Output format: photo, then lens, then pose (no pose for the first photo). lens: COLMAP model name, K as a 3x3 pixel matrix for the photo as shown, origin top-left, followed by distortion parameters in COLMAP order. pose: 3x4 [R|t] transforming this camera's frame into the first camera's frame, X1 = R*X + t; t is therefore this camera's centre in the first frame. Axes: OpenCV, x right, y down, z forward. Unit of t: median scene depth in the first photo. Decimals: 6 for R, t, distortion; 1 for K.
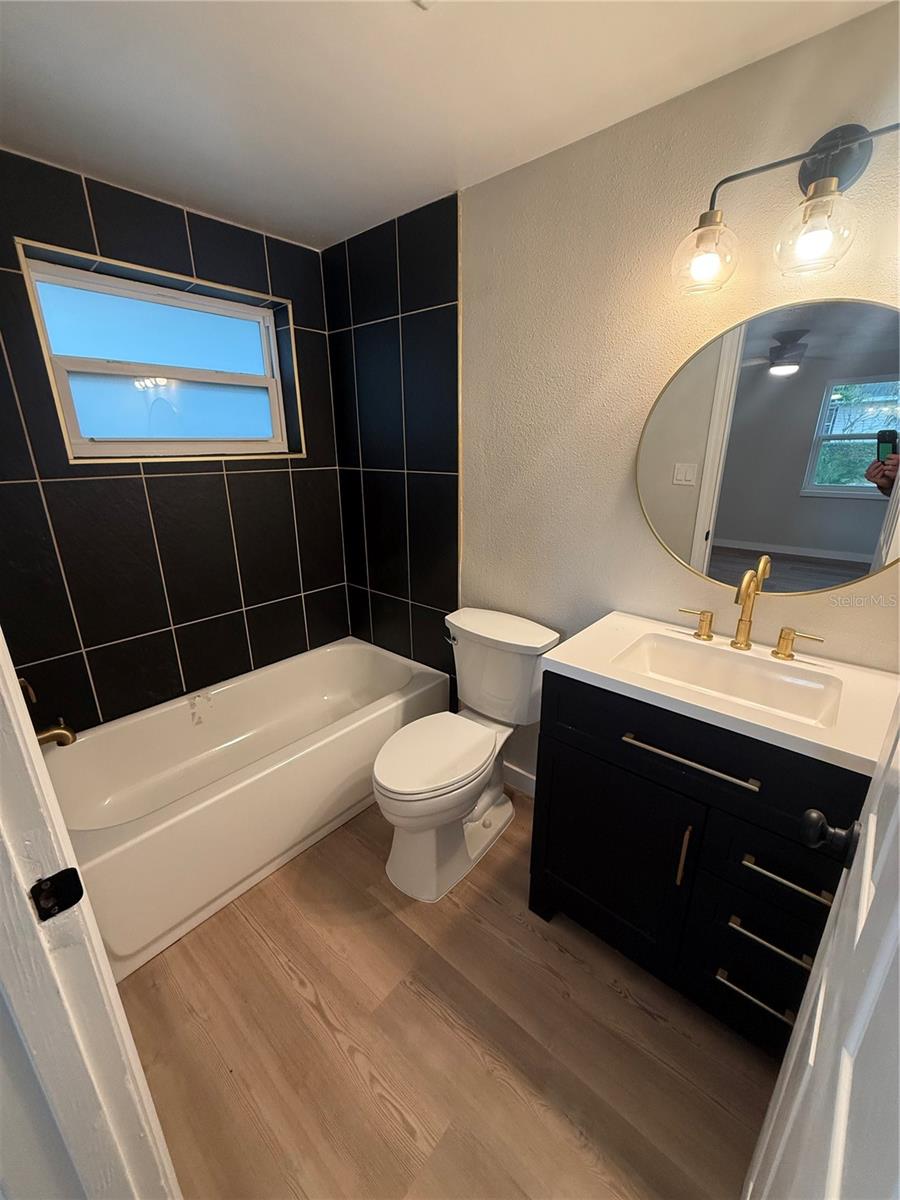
lens RADIAL K [[479.9, 0, 449.9], [0, 479.9, 600.7], [0, 0, 1]] dist [0.000287, -0.000070]
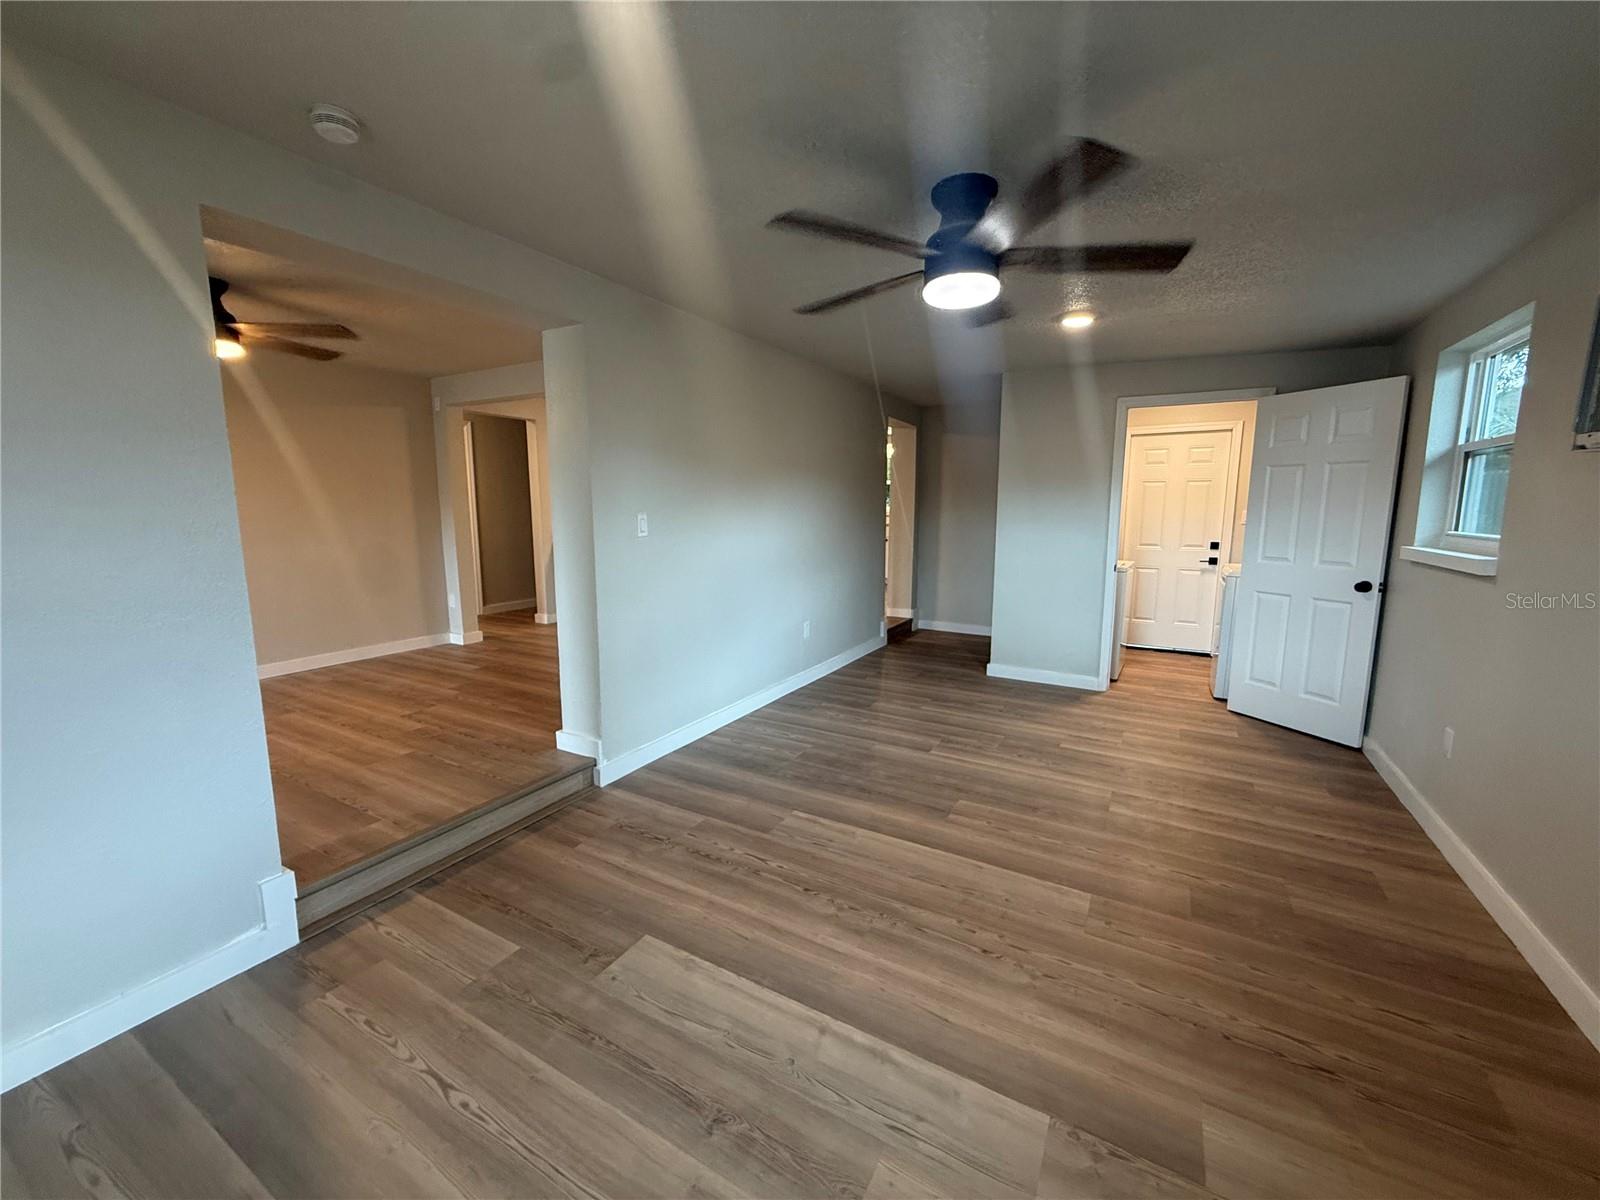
lens RADIAL K [[639.9, 0, 793.7], [0, 639.9, 588.7], [0, 0, 1]] dist [0.000287, -0.000070]
pose [[-0.977938, 0.034932, -0.205956, -0.688817], [-0.059537, 0.898421, 0.435081, -0.571172], [0.200233, 0.437744, -0.876520, 1.742098]]
